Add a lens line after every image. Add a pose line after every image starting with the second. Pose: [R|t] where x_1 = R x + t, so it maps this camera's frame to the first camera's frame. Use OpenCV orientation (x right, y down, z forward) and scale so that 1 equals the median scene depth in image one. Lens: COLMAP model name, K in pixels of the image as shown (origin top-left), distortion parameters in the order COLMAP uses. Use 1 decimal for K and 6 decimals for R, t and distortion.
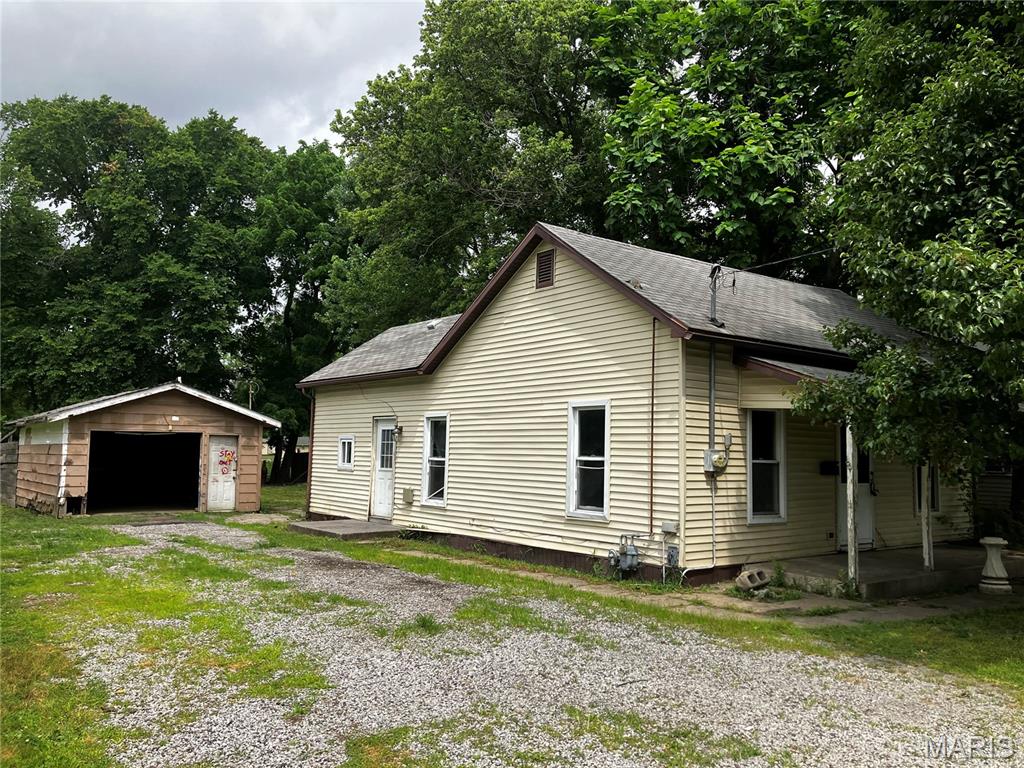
lens RADIAL K [[842.5, 0, 508.1], [0, 842.5, 414.2], [0, 0, 1]] dist [0.003312, 0.051552]
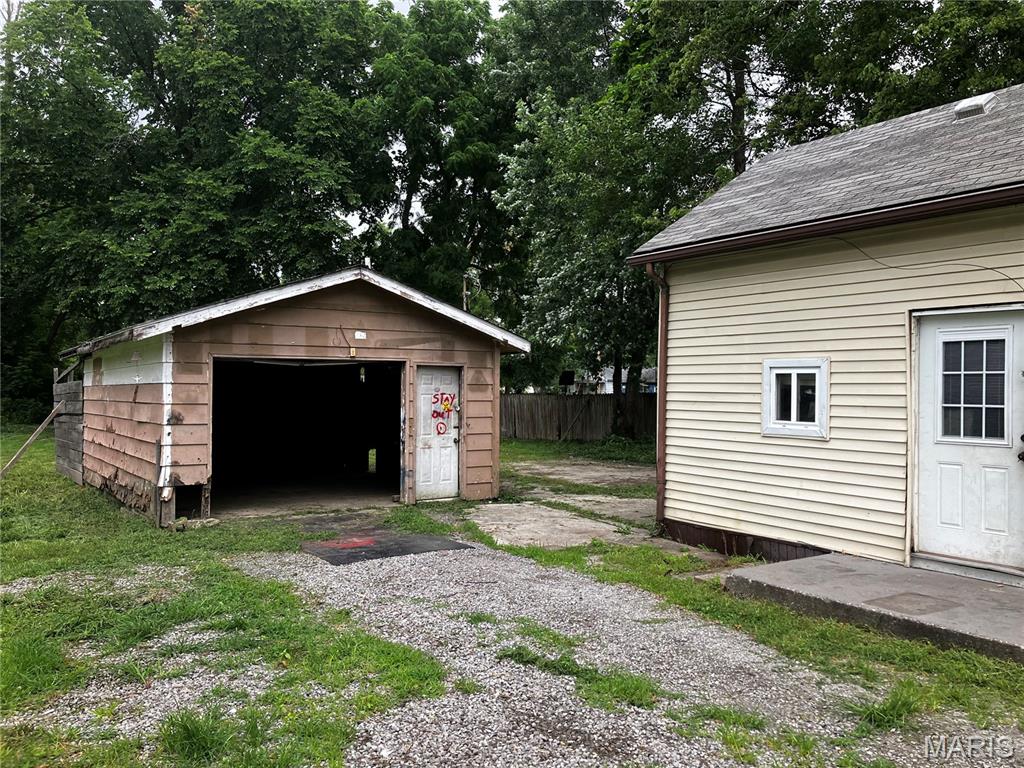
lens RADIAL K [[801.3, 0, 512.0], [0, 801.3, 384.0], [0, 0, 1]] dist [0.080410, -0.093587]
pose [[0.999353, -0.007201, -0.035237, -0.273317], [0.008569, 0.999209, 0.038831, 0.017049], [0.034930, -0.039108, 0.998624, 0.474011]]
